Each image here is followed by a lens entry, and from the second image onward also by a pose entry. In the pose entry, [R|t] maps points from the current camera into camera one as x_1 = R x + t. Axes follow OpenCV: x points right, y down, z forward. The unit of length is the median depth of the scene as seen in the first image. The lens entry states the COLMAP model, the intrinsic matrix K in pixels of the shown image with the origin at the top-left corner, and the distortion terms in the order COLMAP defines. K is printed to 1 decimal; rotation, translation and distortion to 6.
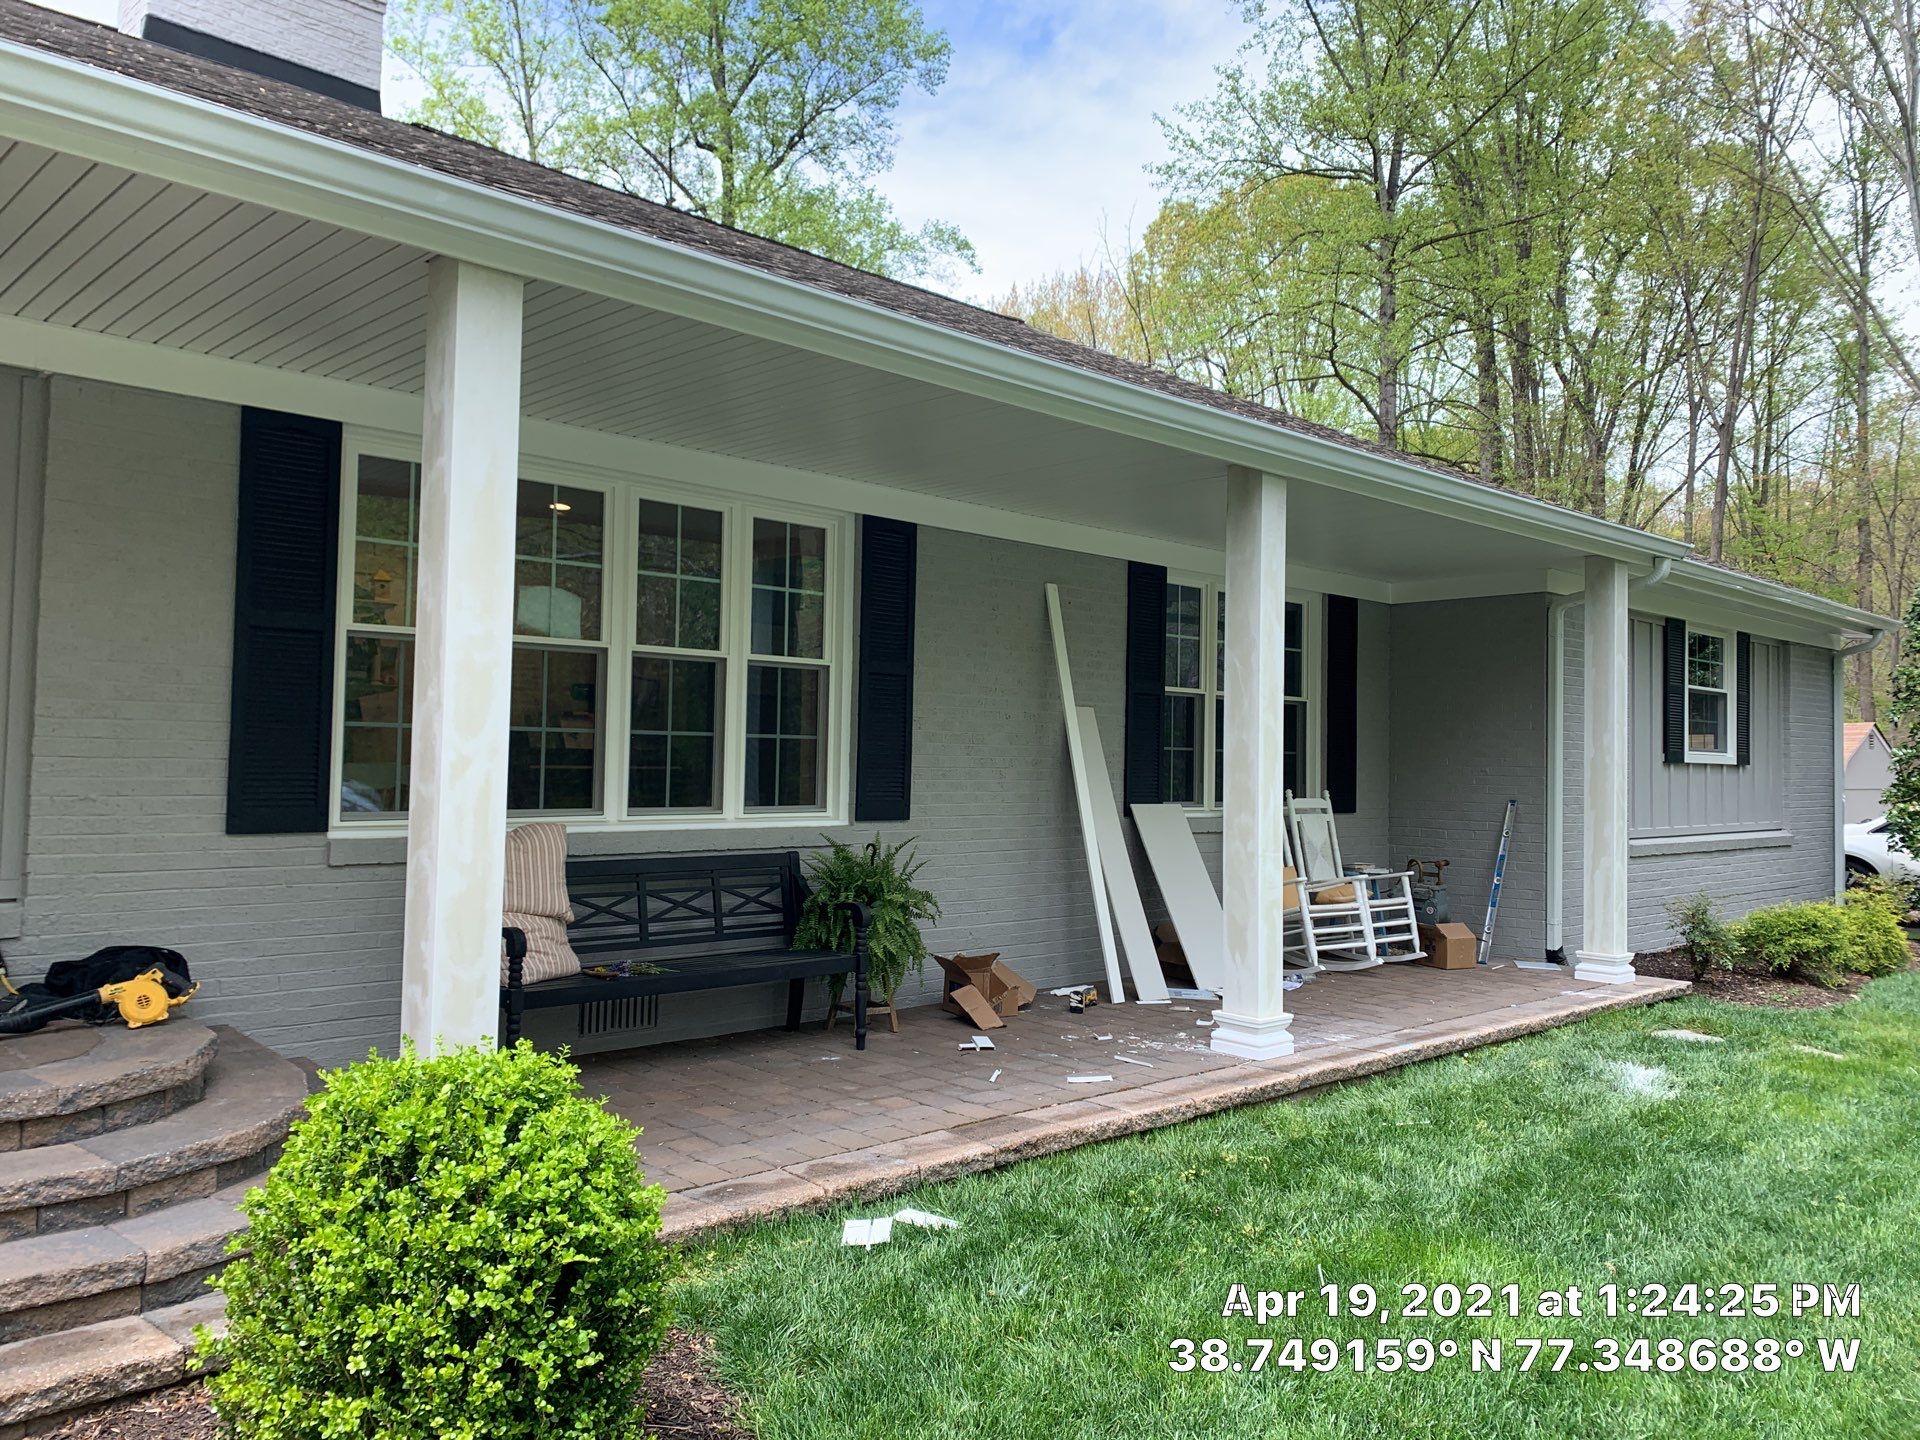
lens RADIAL K [[1475.5, 0, 950.9], [0, 1475.5, 700.0], [0, 0, 1]] dist [0.026806, -0.020974]
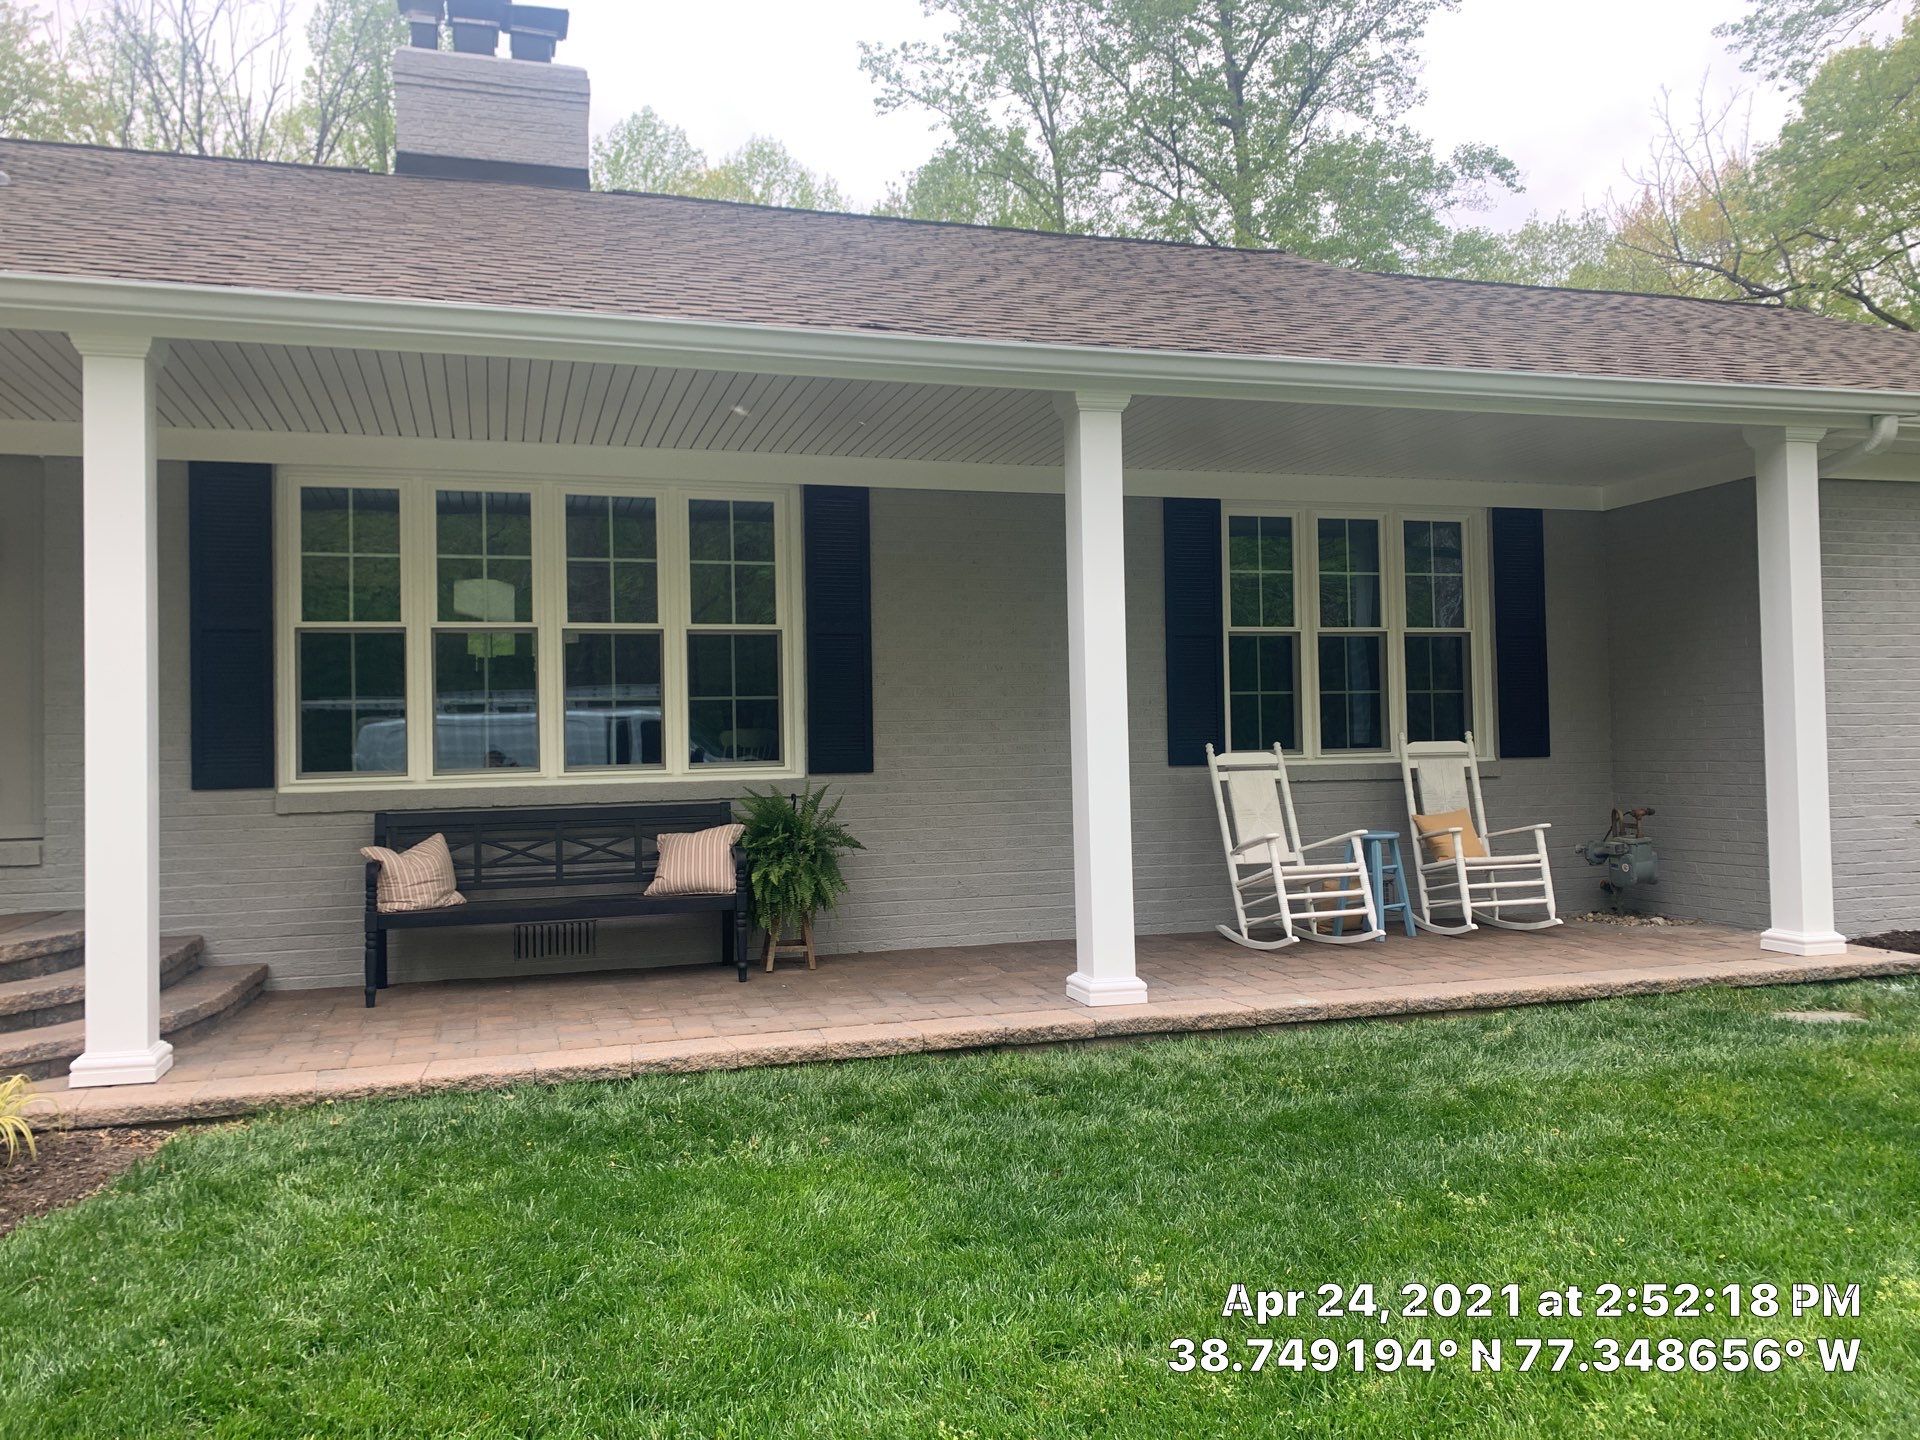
lens RADIAL K [[1475.5, 0, 950.9], [0, 1475.5, 700.0], [0, 0, 1]] dist [0.026806, -0.020974]
pose [[0.892202, -0.051370, -0.448706, 0.516469], [0.055382, 0.998456, -0.004188, 0.039989], [0.448229, -0.021113, 0.893669, 0.100742]]
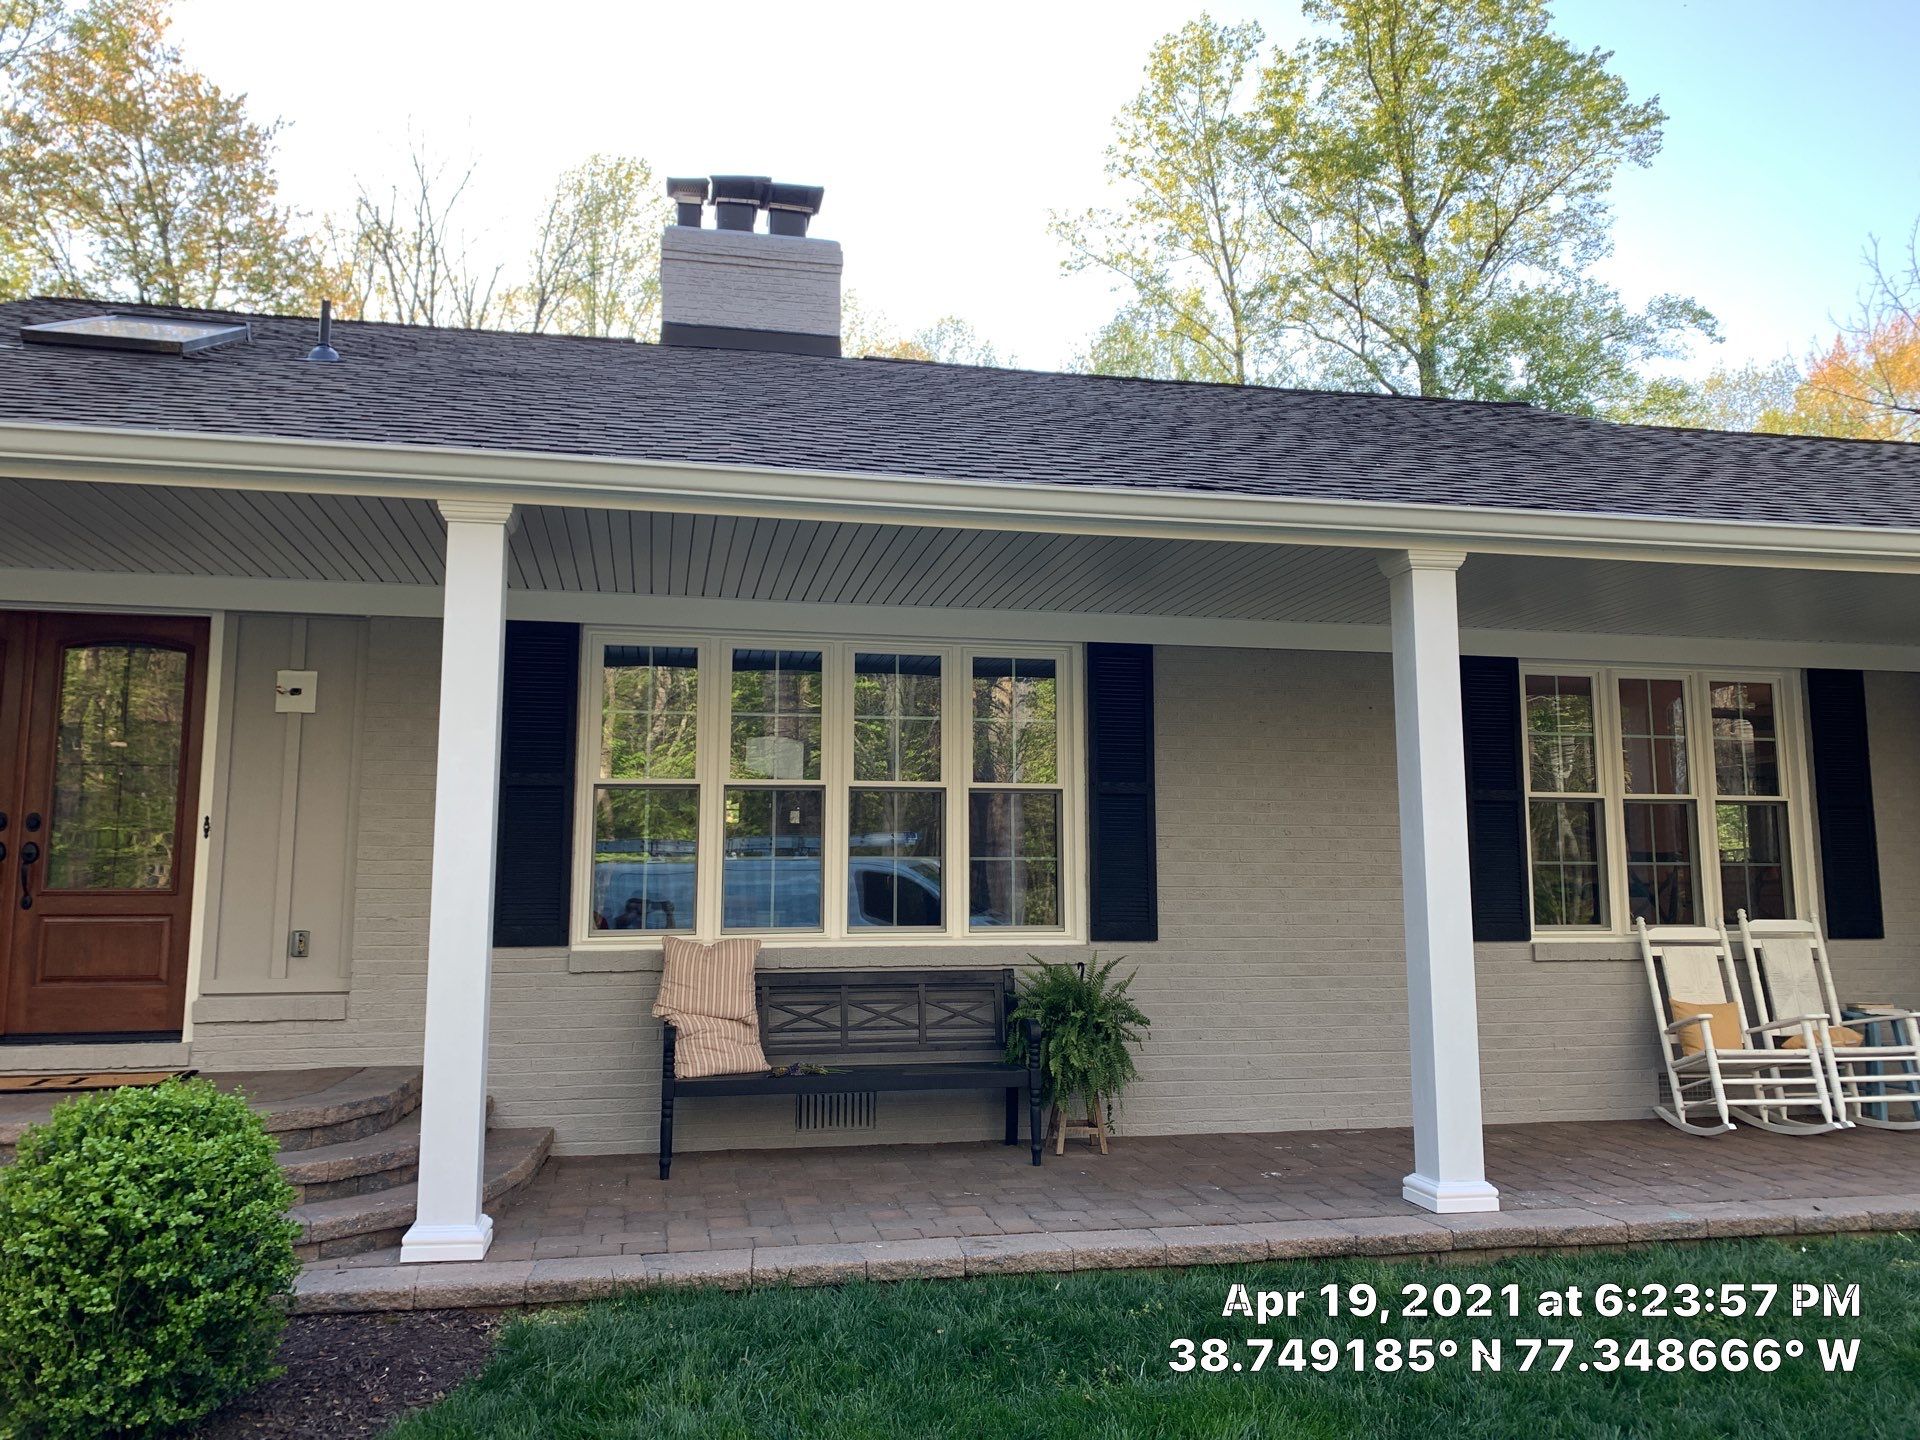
lens RADIAL K [[1474.5, 0, 960.2], [0, 1474.5, 692.3], [0, 0, 1]] dist [0.037845, -0.048771]
pose [[0.846343, -0.091143, -0.524782, 0.418120], [0.037750, 0.993037, -0.111586, 0.022408], [0.531299, 0.074630, 0.843891, 0.079751]]
